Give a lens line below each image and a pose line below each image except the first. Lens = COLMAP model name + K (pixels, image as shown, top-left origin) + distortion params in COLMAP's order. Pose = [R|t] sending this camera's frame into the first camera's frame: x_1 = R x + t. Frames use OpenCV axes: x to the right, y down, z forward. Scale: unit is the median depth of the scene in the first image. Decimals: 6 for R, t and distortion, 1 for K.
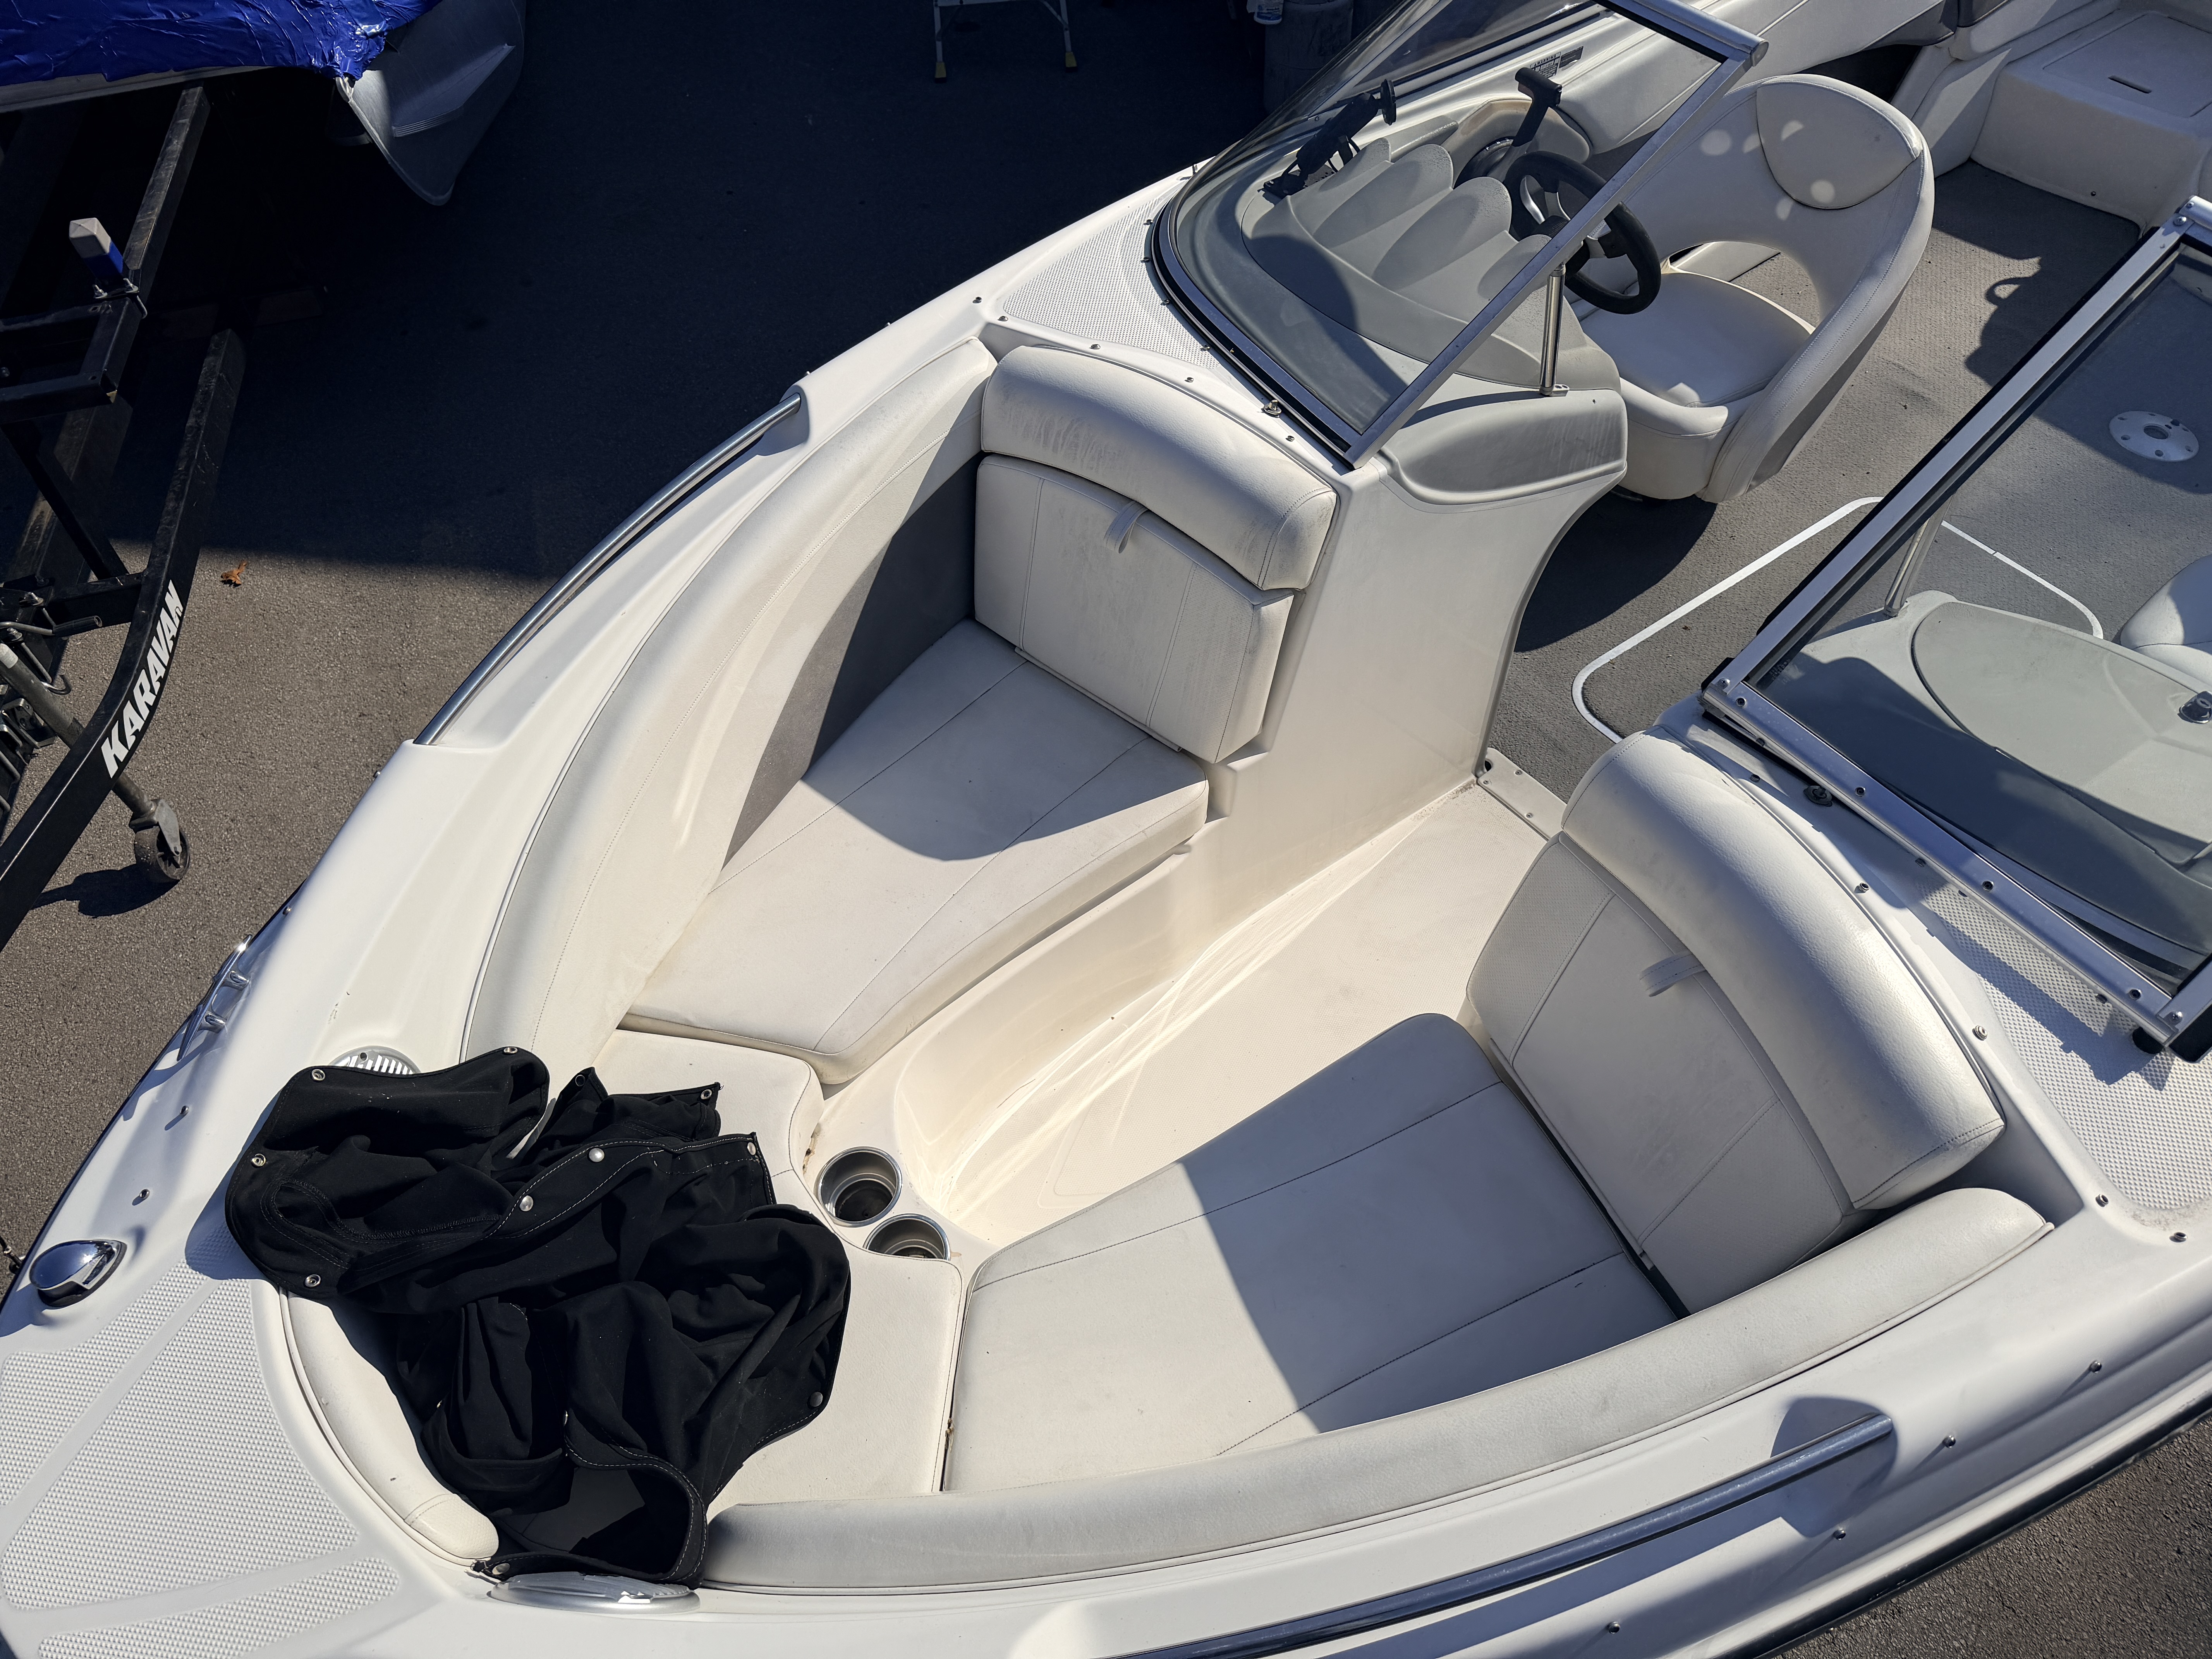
lens RADIAL K [[1560.1, 0, 1105.9], [0, 1560.1, 822.0], [0, 0, 1]] dist [0.042481, -0.049572]
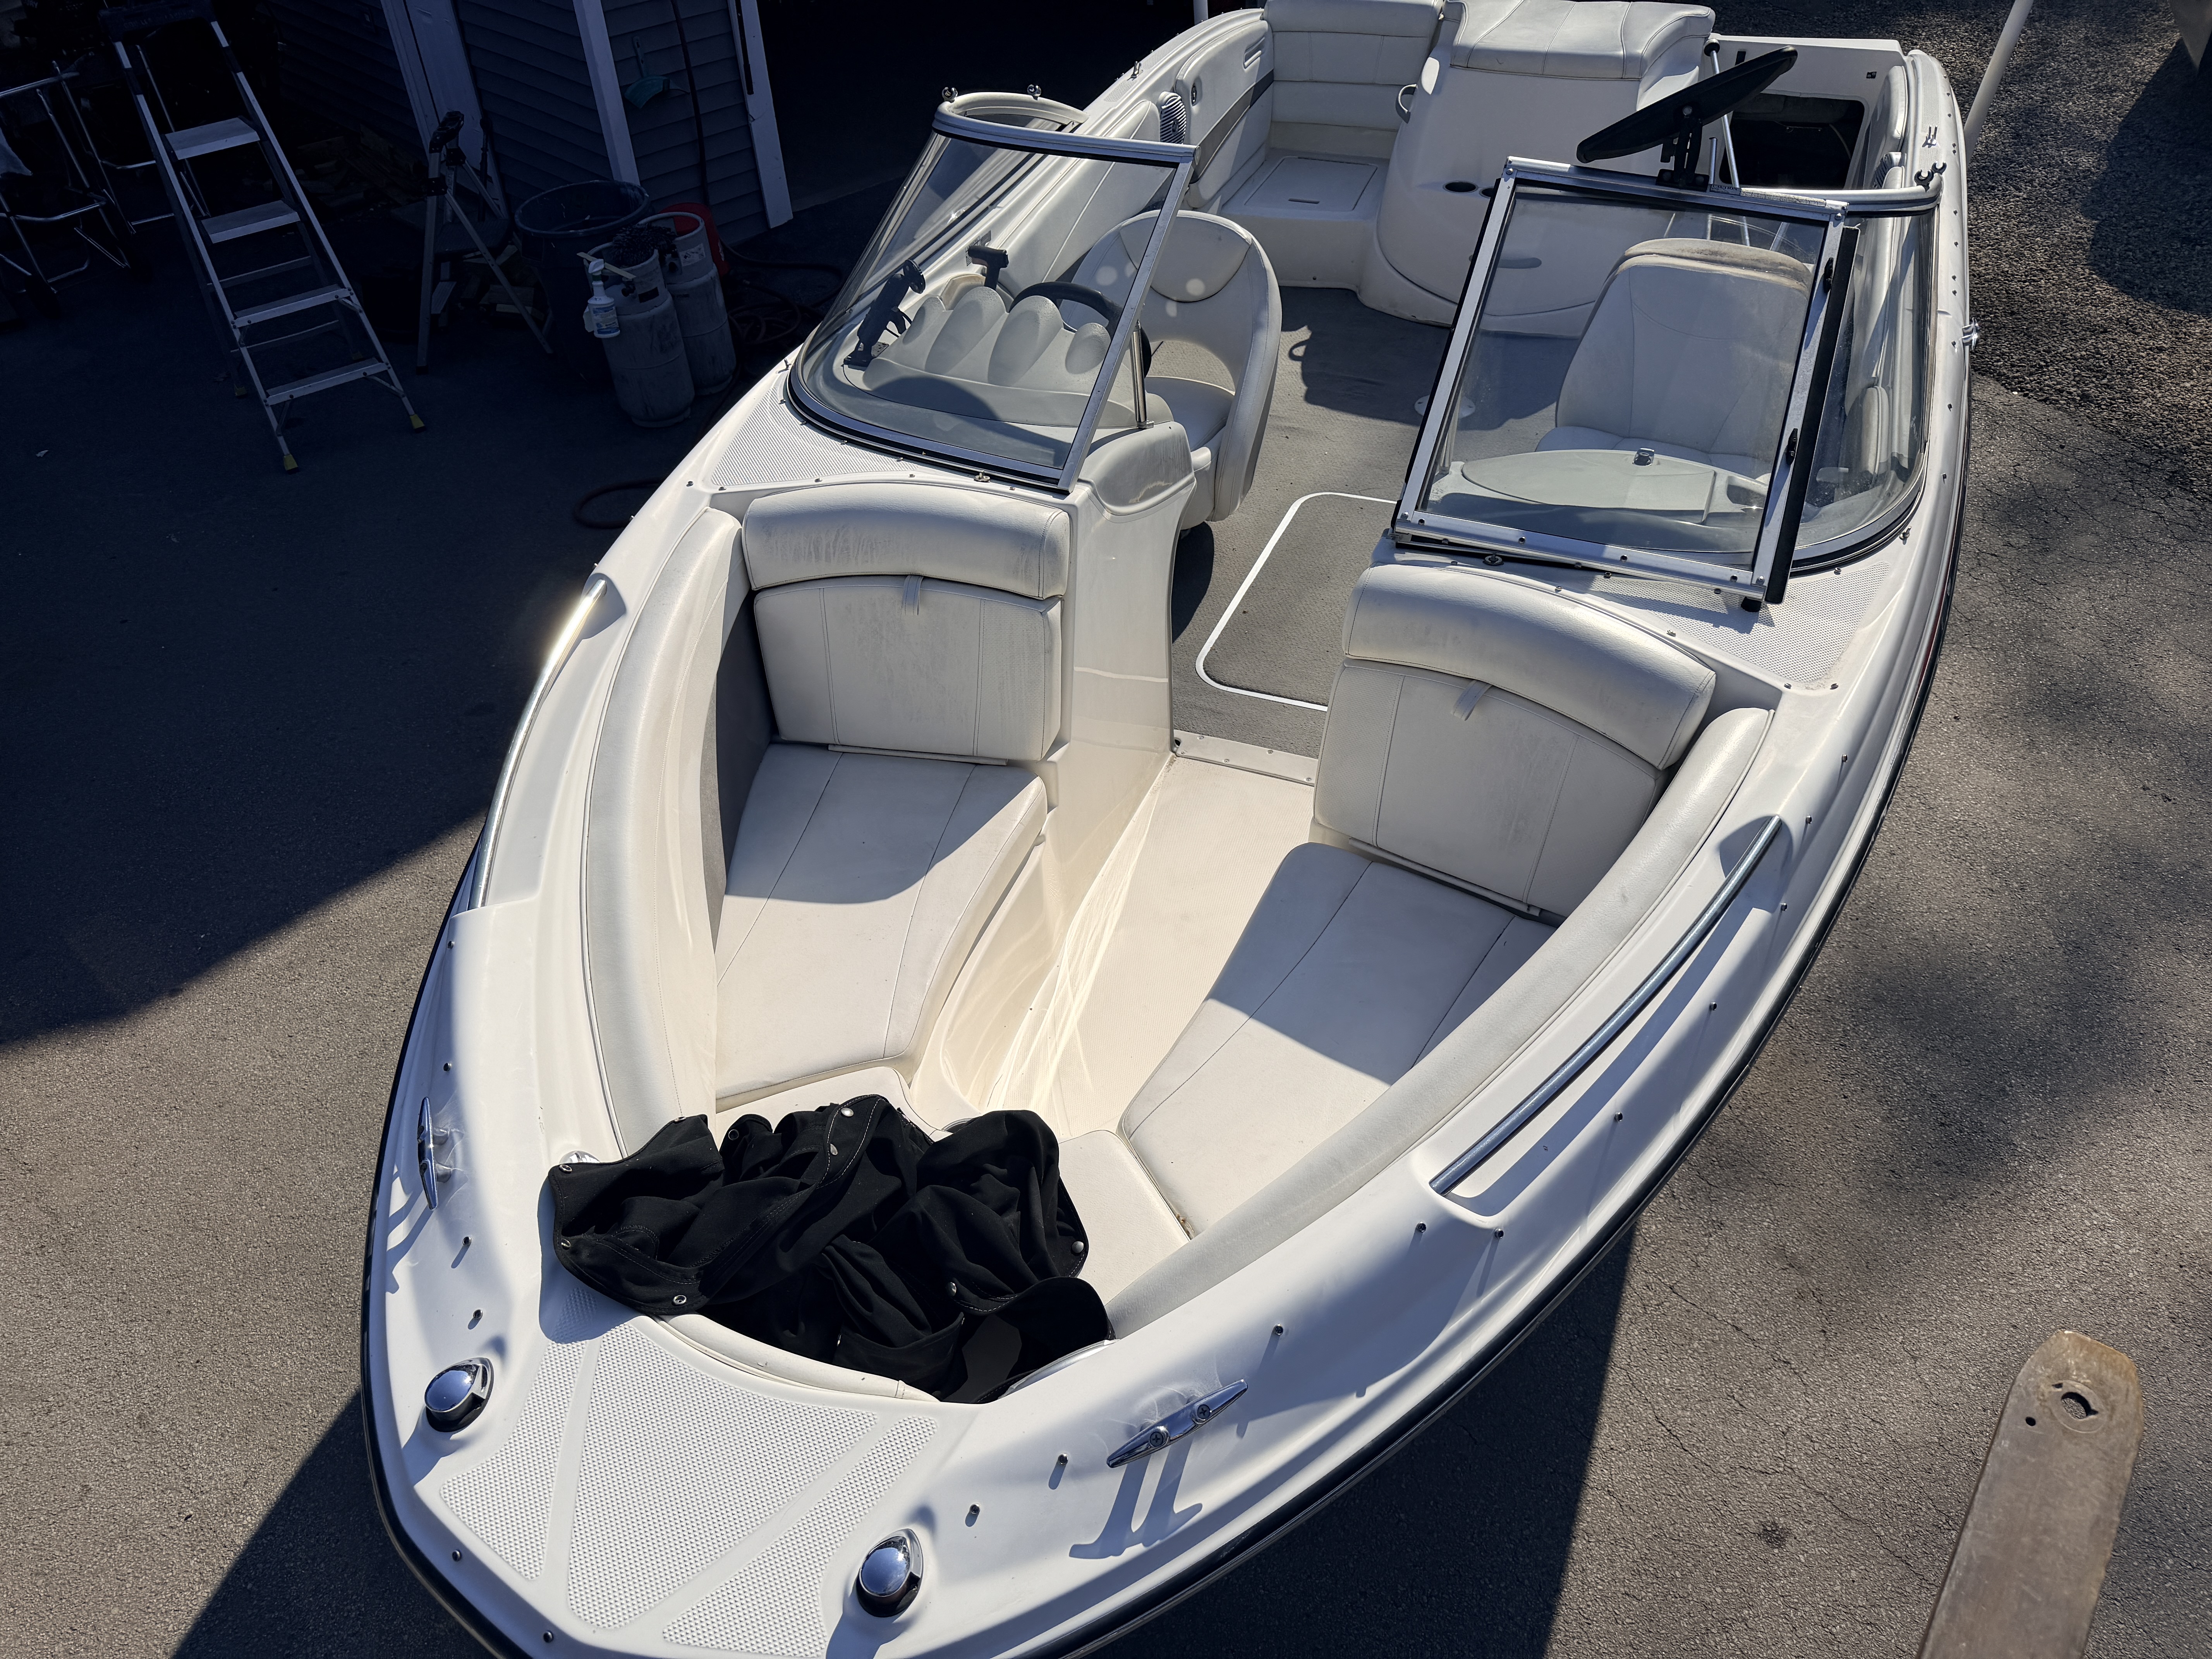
lens RADIAL K [[1560.1, 0, 1093.8], [0, 1560.1, 839.9], [0, 0, 1]] dist [0.042481, -0.049572]
pose [[0.856061, -0.349022, 0.381239, -0.410103], [0.411309, 0.906686, -0.093519, 0.161787], [-0.313023, 0.236865, 0.919734, -0.126746]]
